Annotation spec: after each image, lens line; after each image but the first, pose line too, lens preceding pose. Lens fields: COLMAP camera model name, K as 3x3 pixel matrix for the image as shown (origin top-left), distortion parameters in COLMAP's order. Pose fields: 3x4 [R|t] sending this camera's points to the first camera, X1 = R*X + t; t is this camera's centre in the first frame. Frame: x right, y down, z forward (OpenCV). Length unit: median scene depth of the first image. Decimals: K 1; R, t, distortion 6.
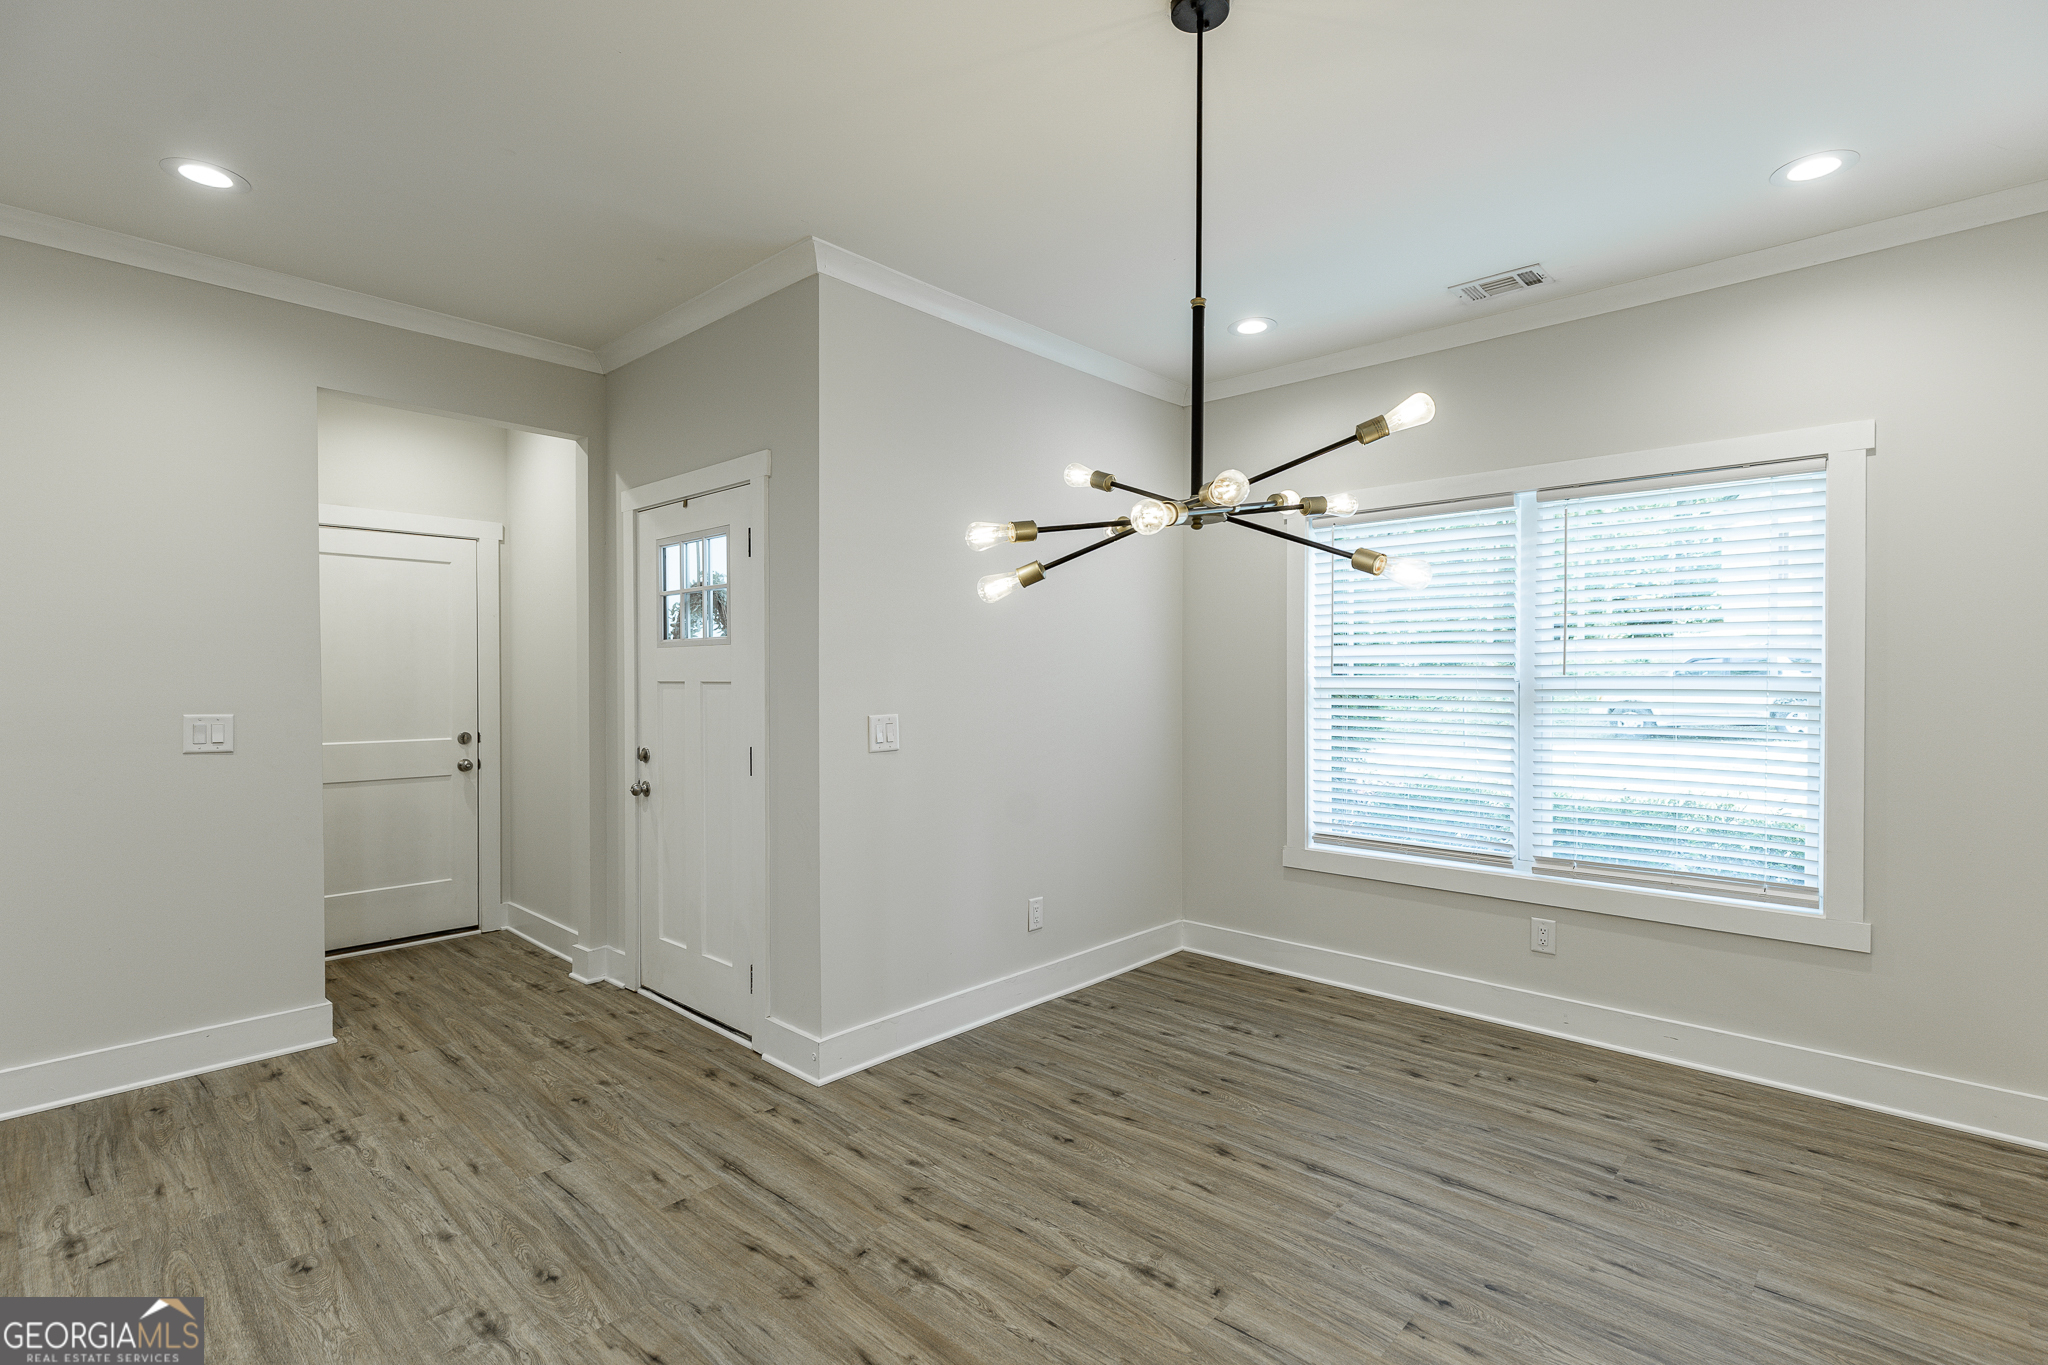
lens RADIAL K [[951.4, 0, 1055.1], [0, 951.4, 693.0], [0, 0, 1]] dist [0.008881, -0.003251]
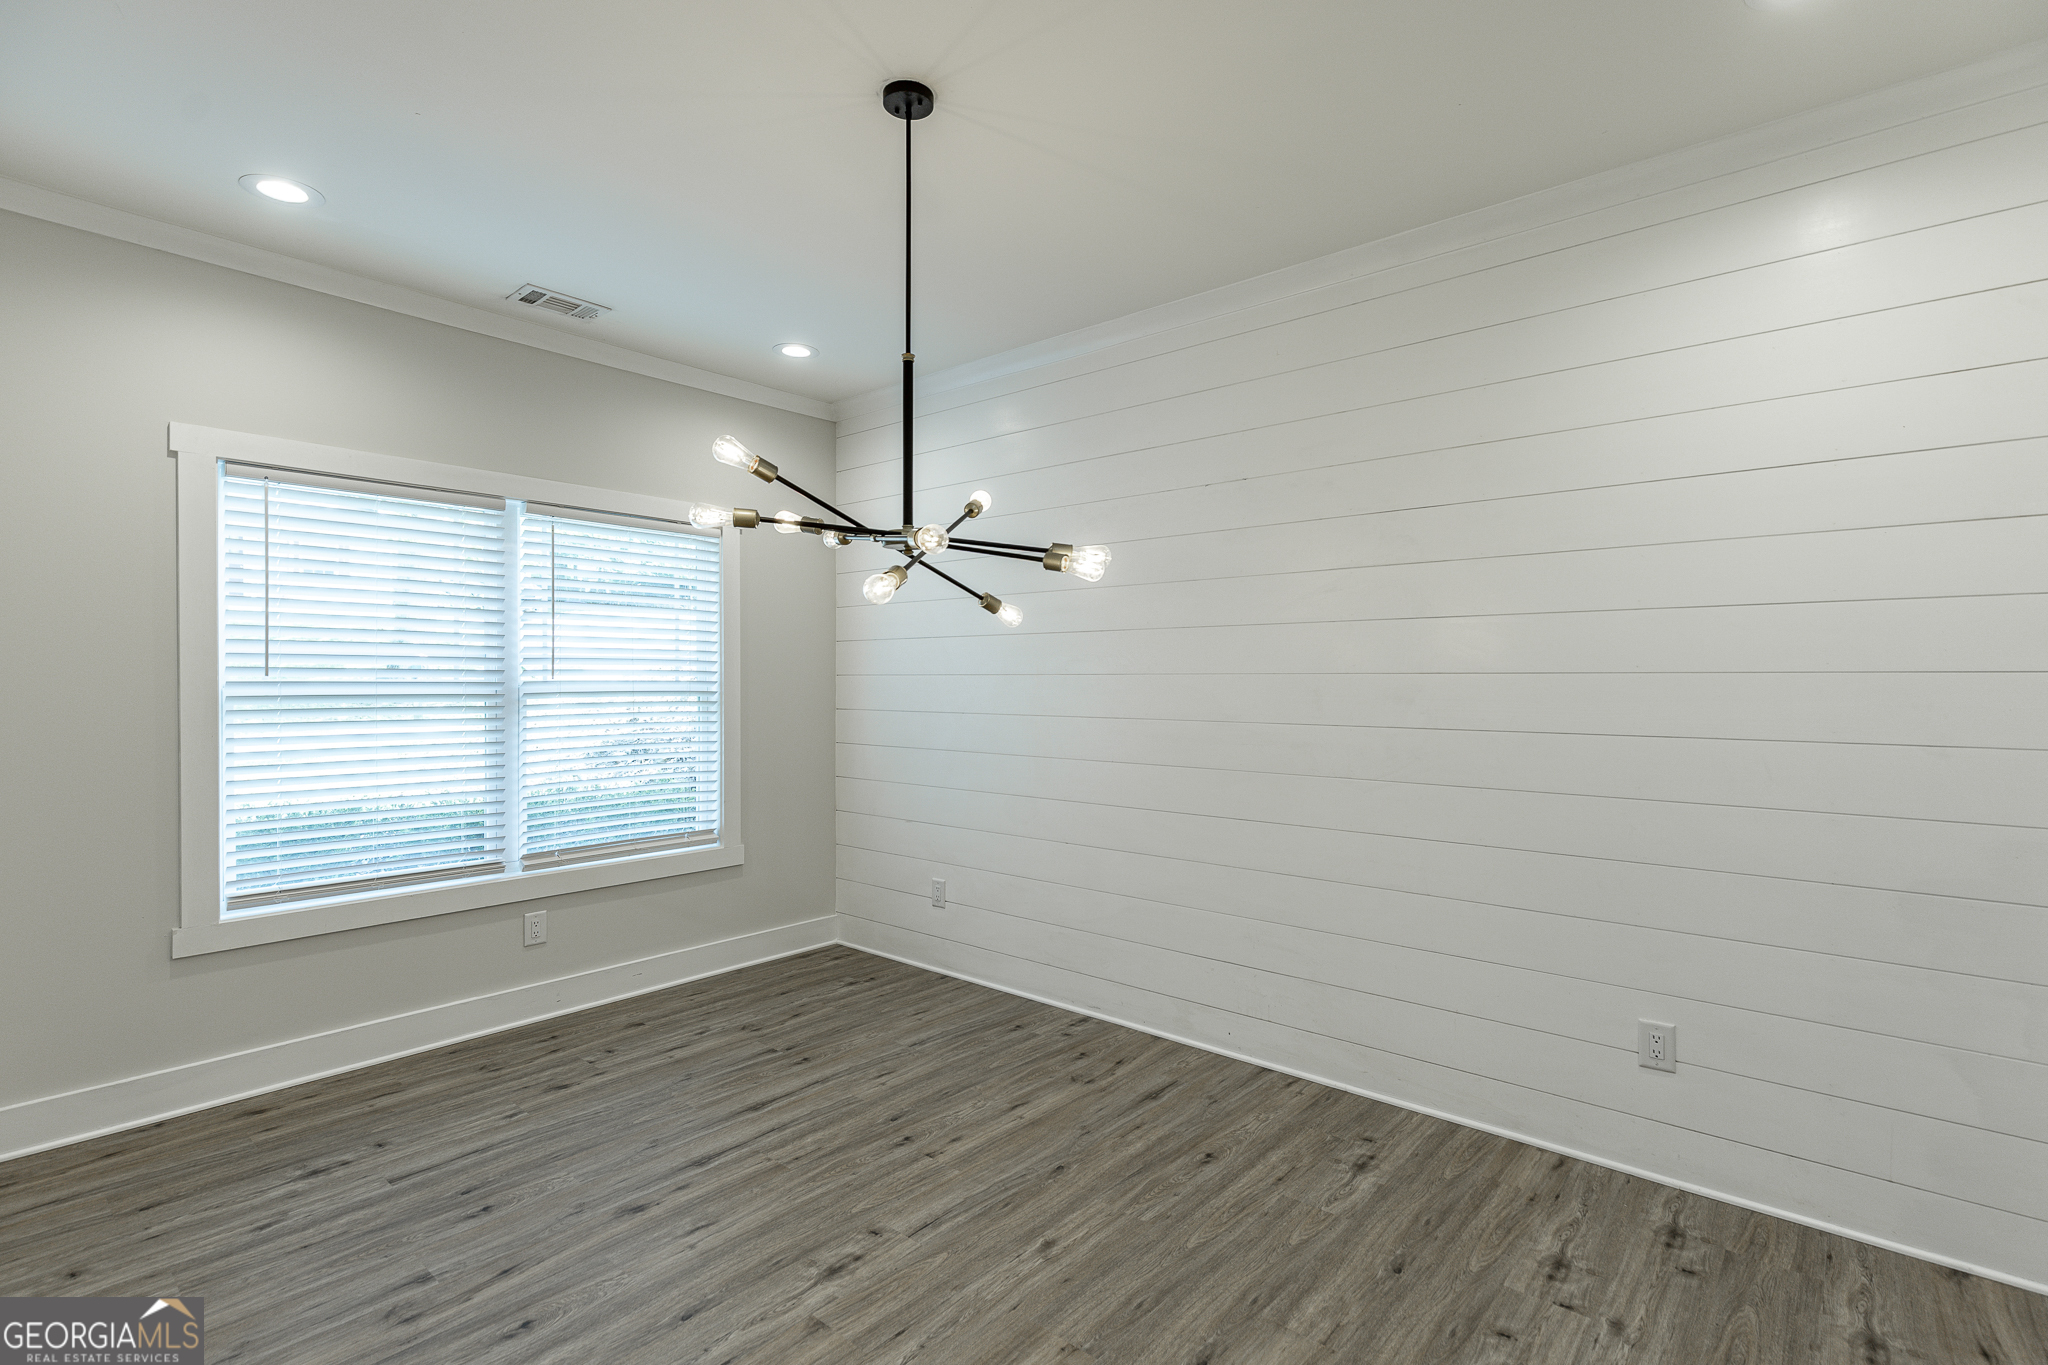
lens RADIAL K [[951.4, 0, 1023.1], [0, 951.4, 691.9], [0, 0, 1]] dist [0.008881, -0.003251]
pose [[-0.016083, -0.014121, 0.999771, -0.635147], [0.015051, 0.999784, 0.014364, -0.014274], [-0.999757, 0.015279, -0.015867, 0.560088]]
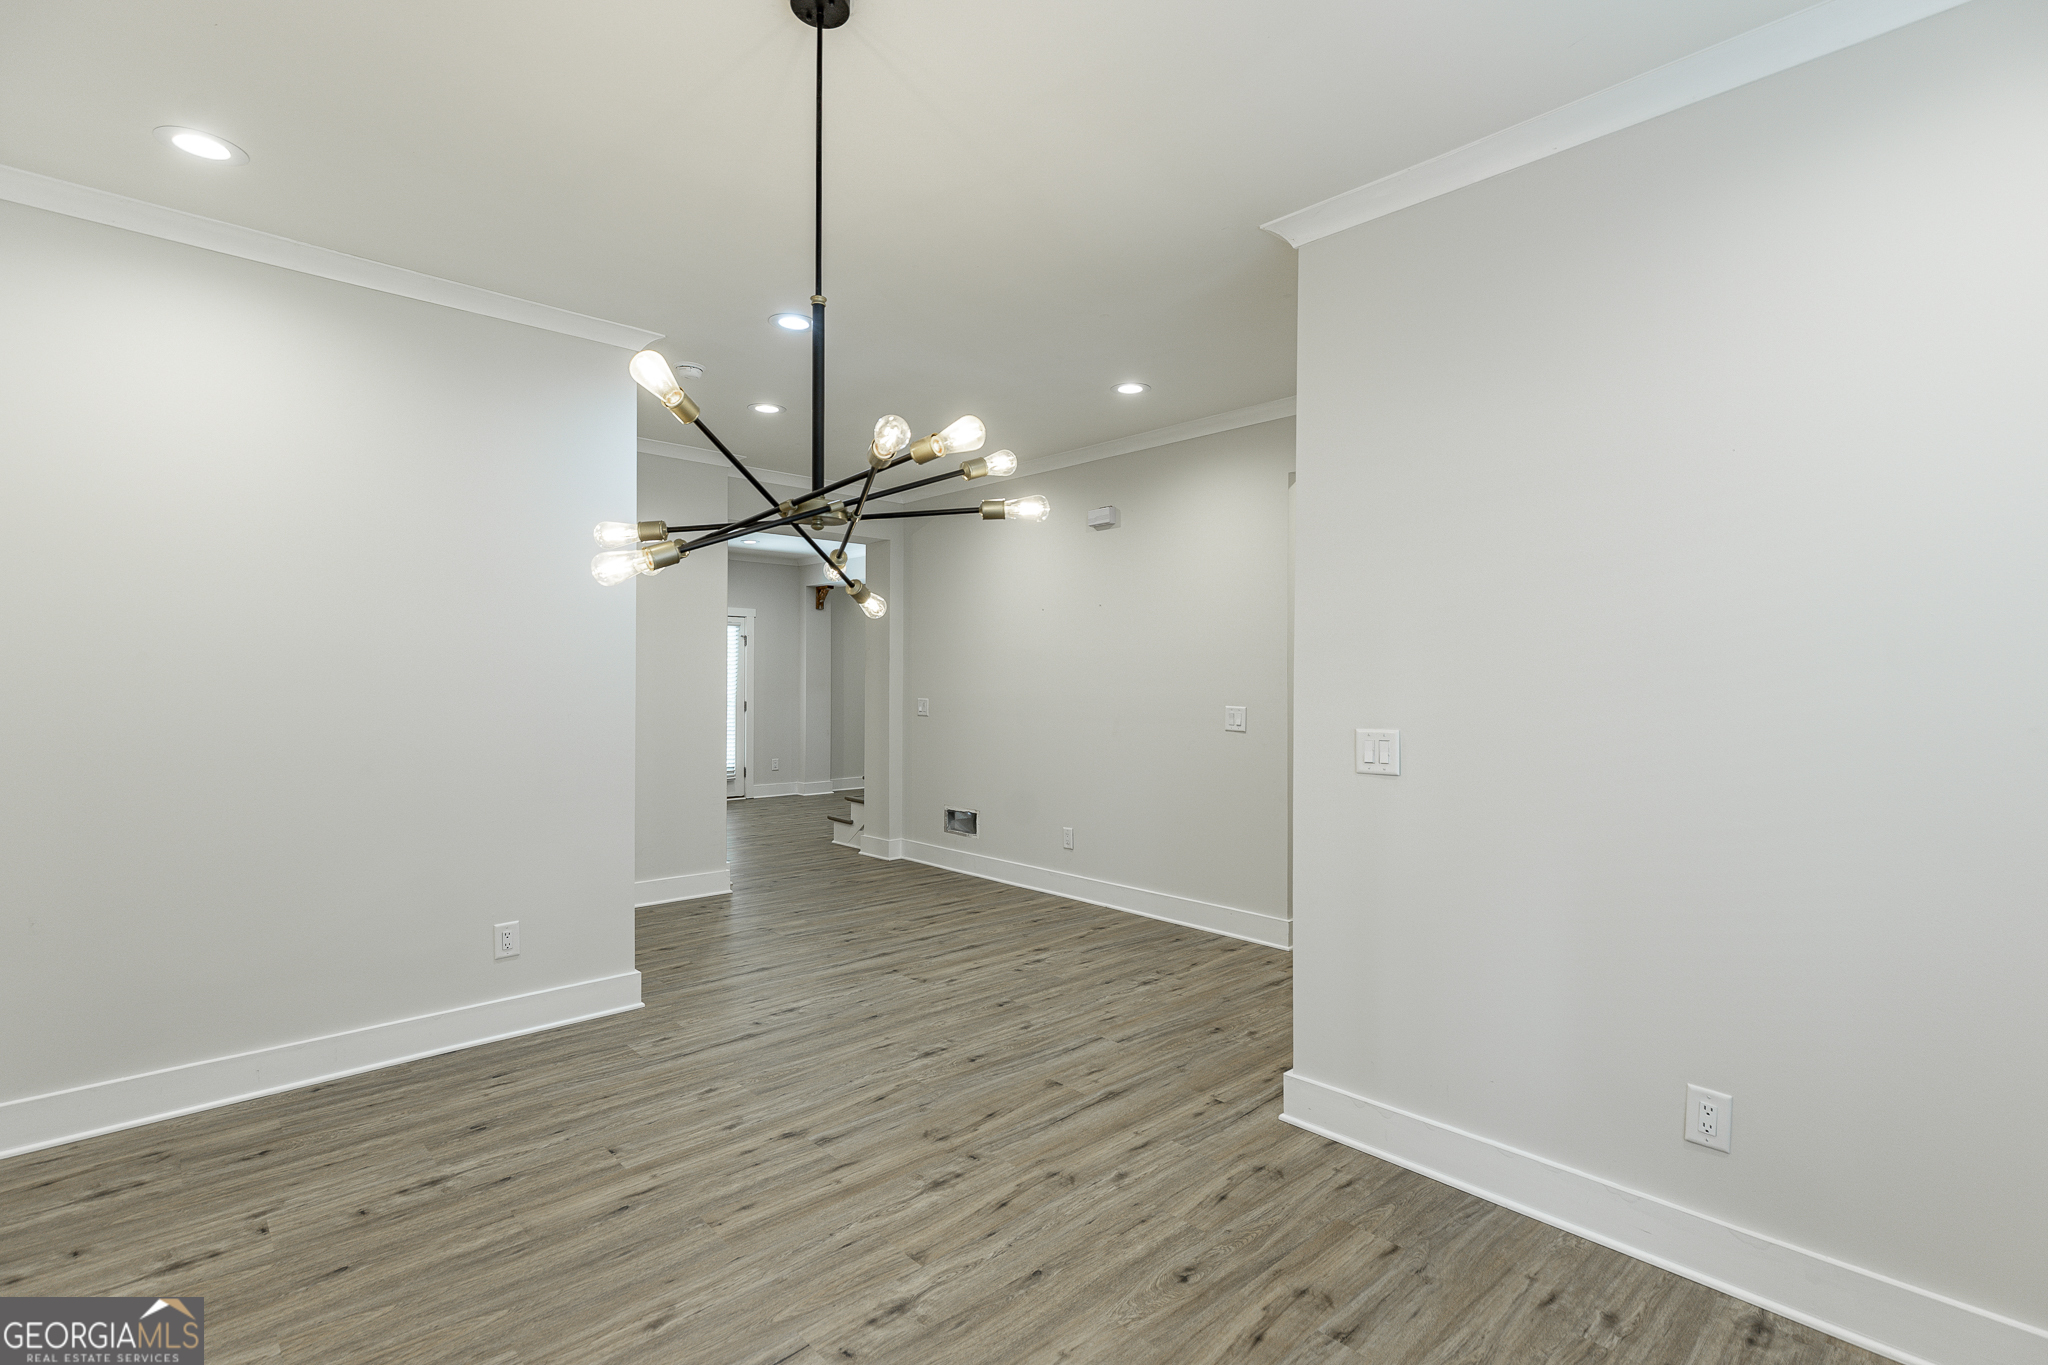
lens RADIAL K [[951.4, 0, 1021.0], [0, 951.4, 689.6], [0, 0, 1]] dist [0.008881, -0.003251]
pose [[-0.089836, 0.008519, -0.995920, 0.712741], [-0.019985, 0.999747, 0.010355, -0.014739], [0.995756, 0.020834, -0.089643, 0.829355]]
